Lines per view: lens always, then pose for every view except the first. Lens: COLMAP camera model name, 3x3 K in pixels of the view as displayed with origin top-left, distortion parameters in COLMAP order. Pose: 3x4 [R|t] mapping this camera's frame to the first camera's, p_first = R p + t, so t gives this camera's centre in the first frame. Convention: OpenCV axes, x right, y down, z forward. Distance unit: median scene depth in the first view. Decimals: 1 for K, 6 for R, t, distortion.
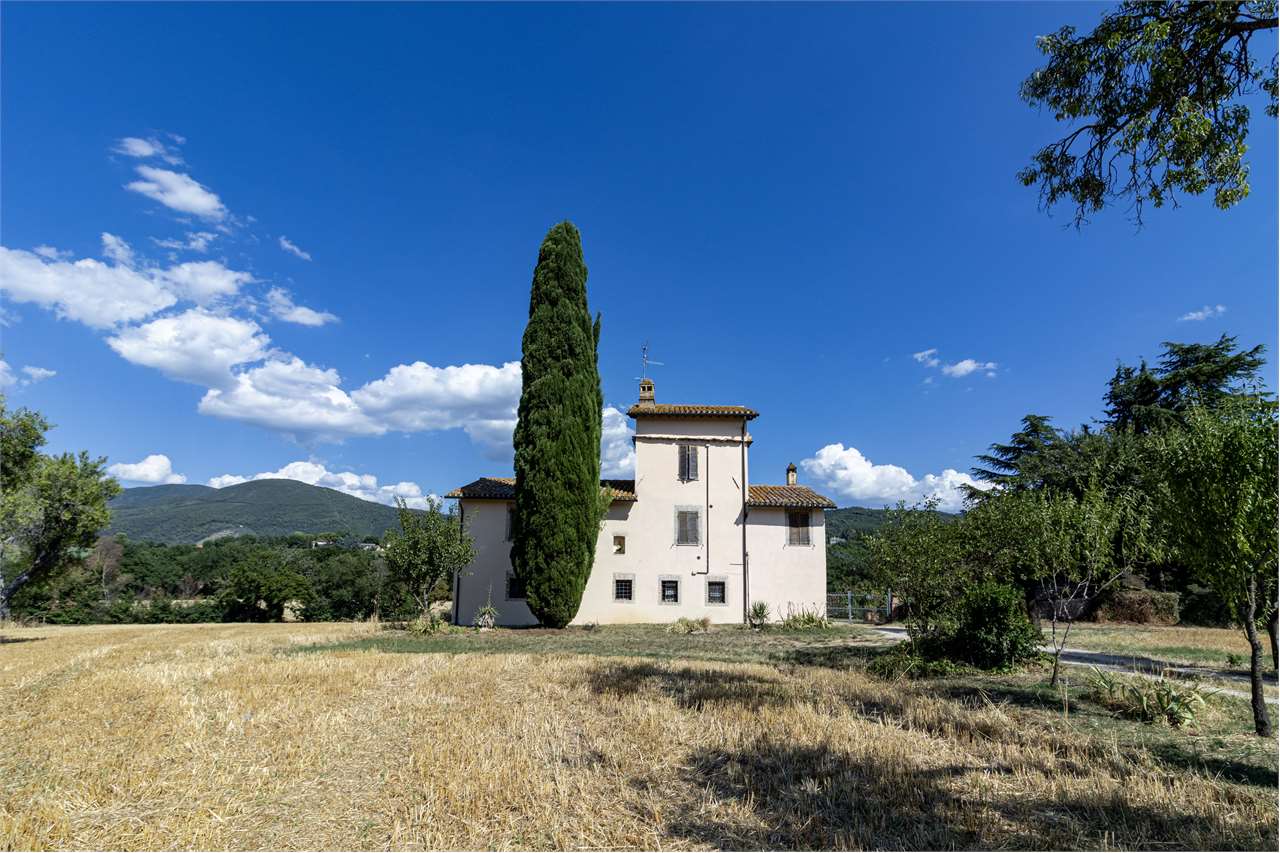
lens RADIAL K [[584.5, 0, 633.2], [0, 584.5, 474.9], [0, 0, 1]] dist [0.001949, 0.000355]
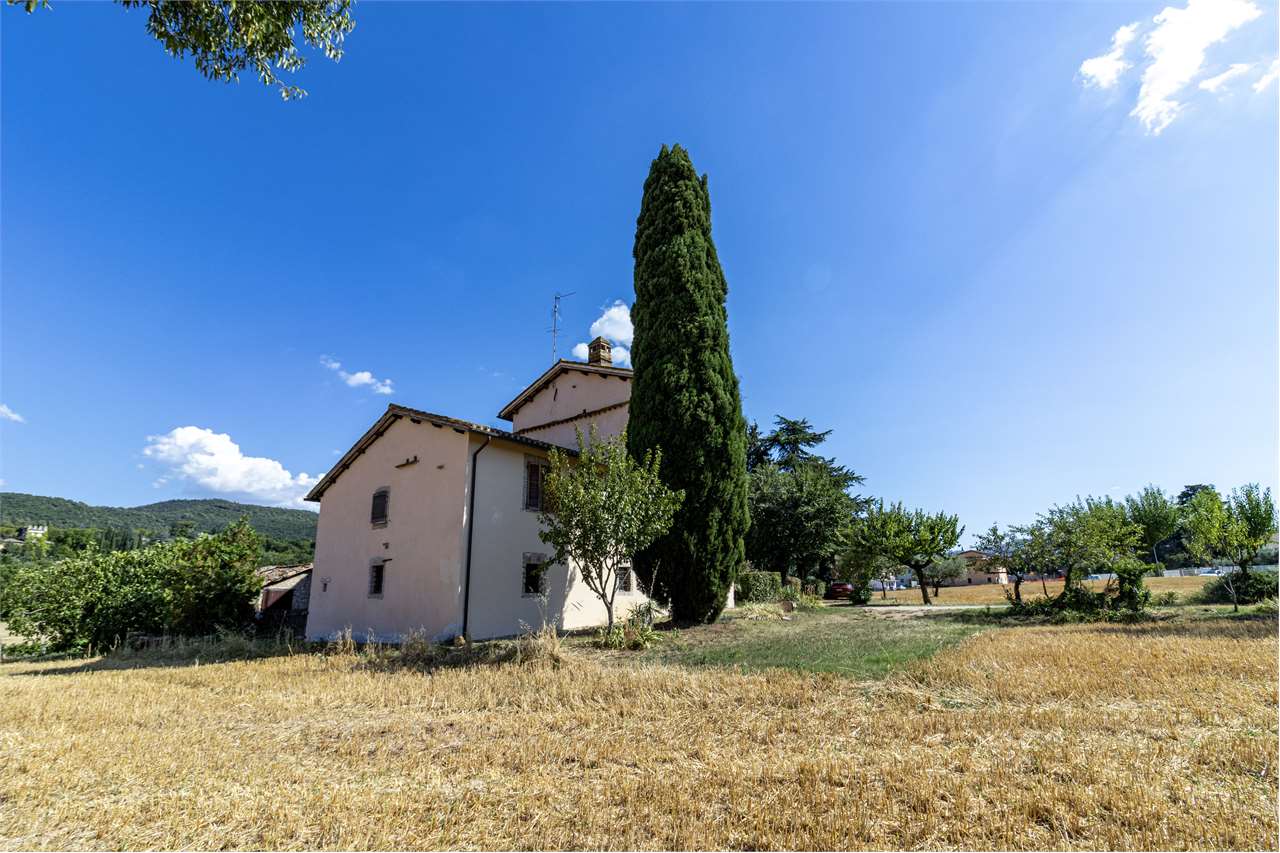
lens RADIAL K [[581.4, 0, 640.0], [0, 581.4, 426.5], [0, 0, 1]] dist [-0.000194, -0.000092]
pose [[0.594217, 0.192345, 0.780967, -0.680006], [-0.127116, 0.981239, -0.144951, 0.098426], [-0.794196, -0.013141, 0.607519, 0.471563]]
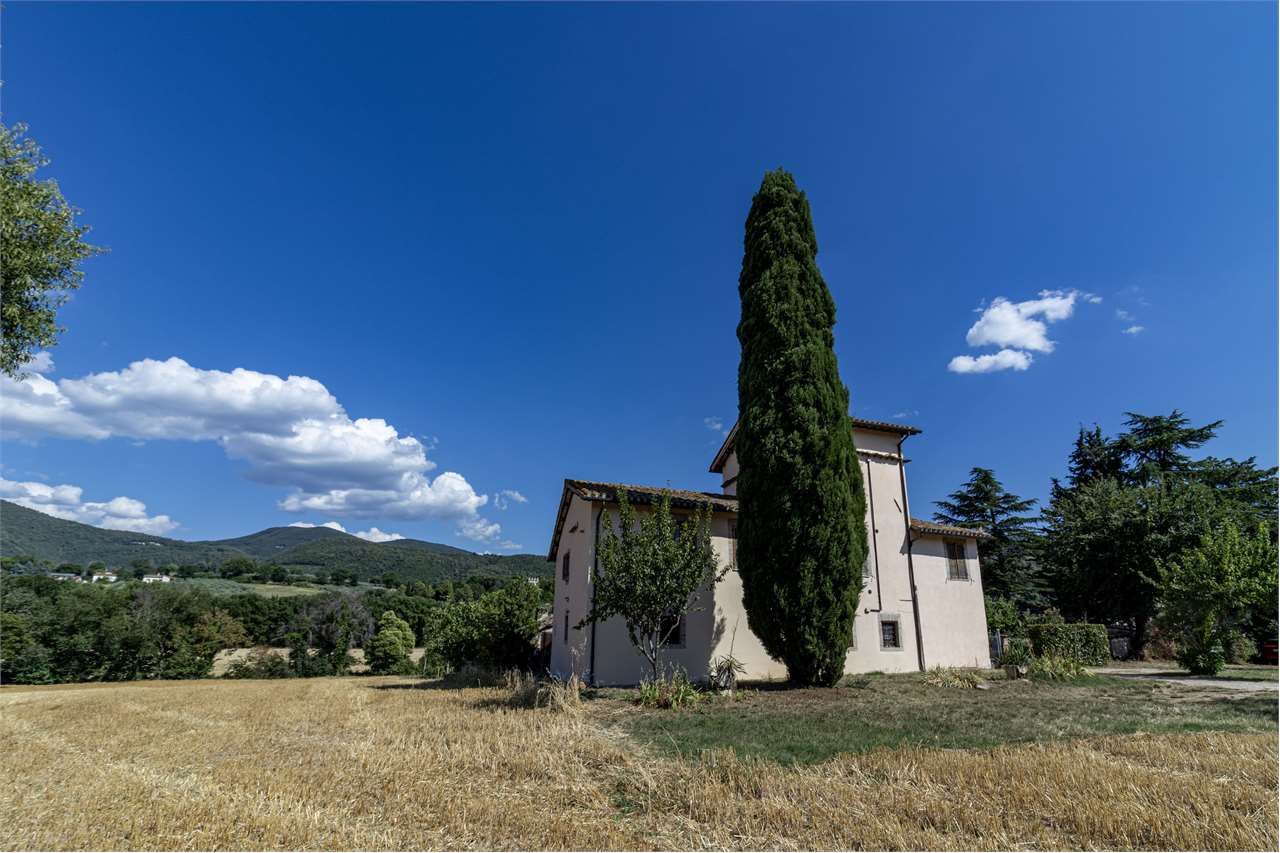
lens RADIAL K [[587.6, 0, 666.3], [0, 587.6, 447.7], [0, 0, 1]] dist [0.002237, 0.000143]
pose [[0.938816, 0.097847, 0.330229, -0.460058], [-0.061066, 0.990894, -0.119997, 0.055844], [-0.338963, 0.092489, 0.936242, 0.289917]]
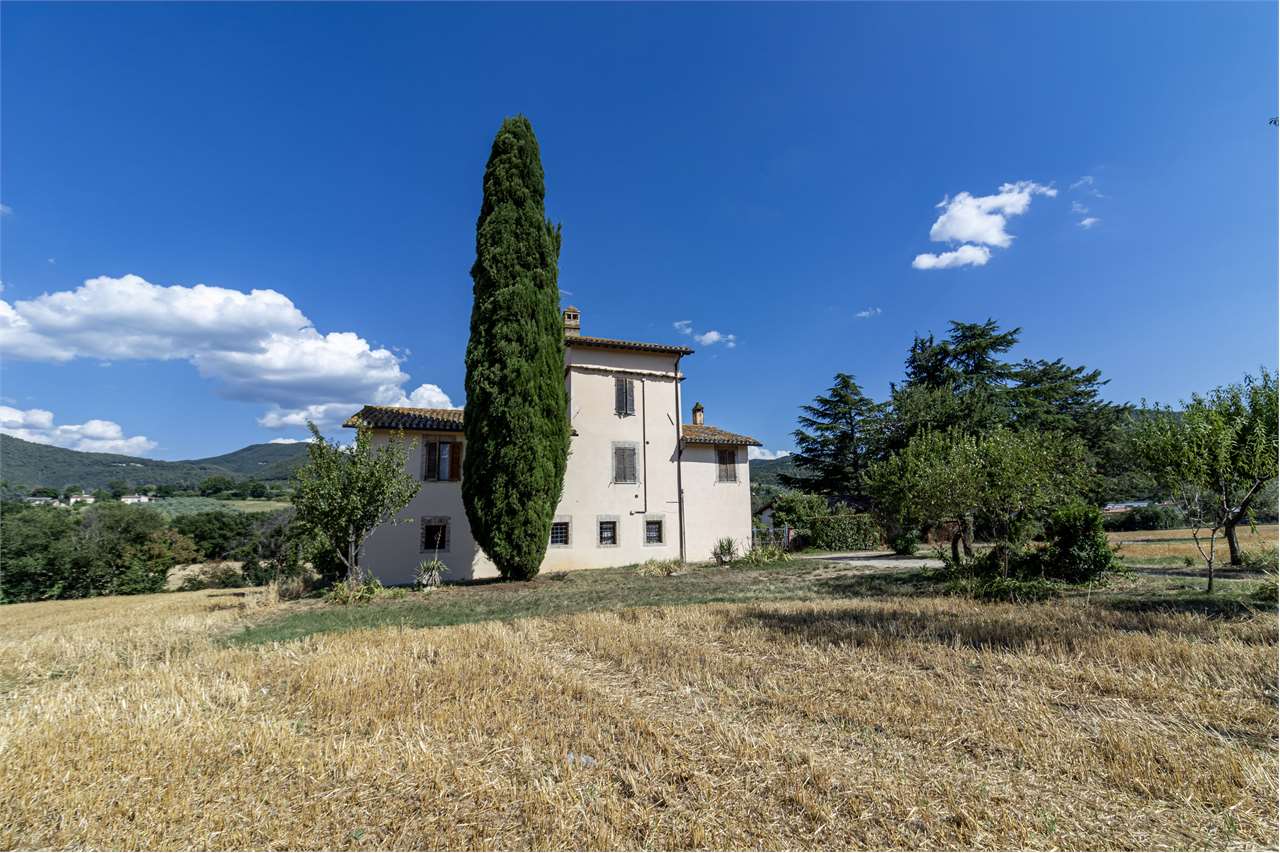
lens RADIAL K [[570.0, 0, 644.6], [0, 570.0, 407.0], [0, 0, 1]] dist [0.001139, -0.000035]
pose [[0.928731, 0.036843, 0.368919, -0.224111], [-0.027212, 0.999140, -0.031277, 0.024978], [-0.369754, 0.019009, 0.928935, 0.127634]]
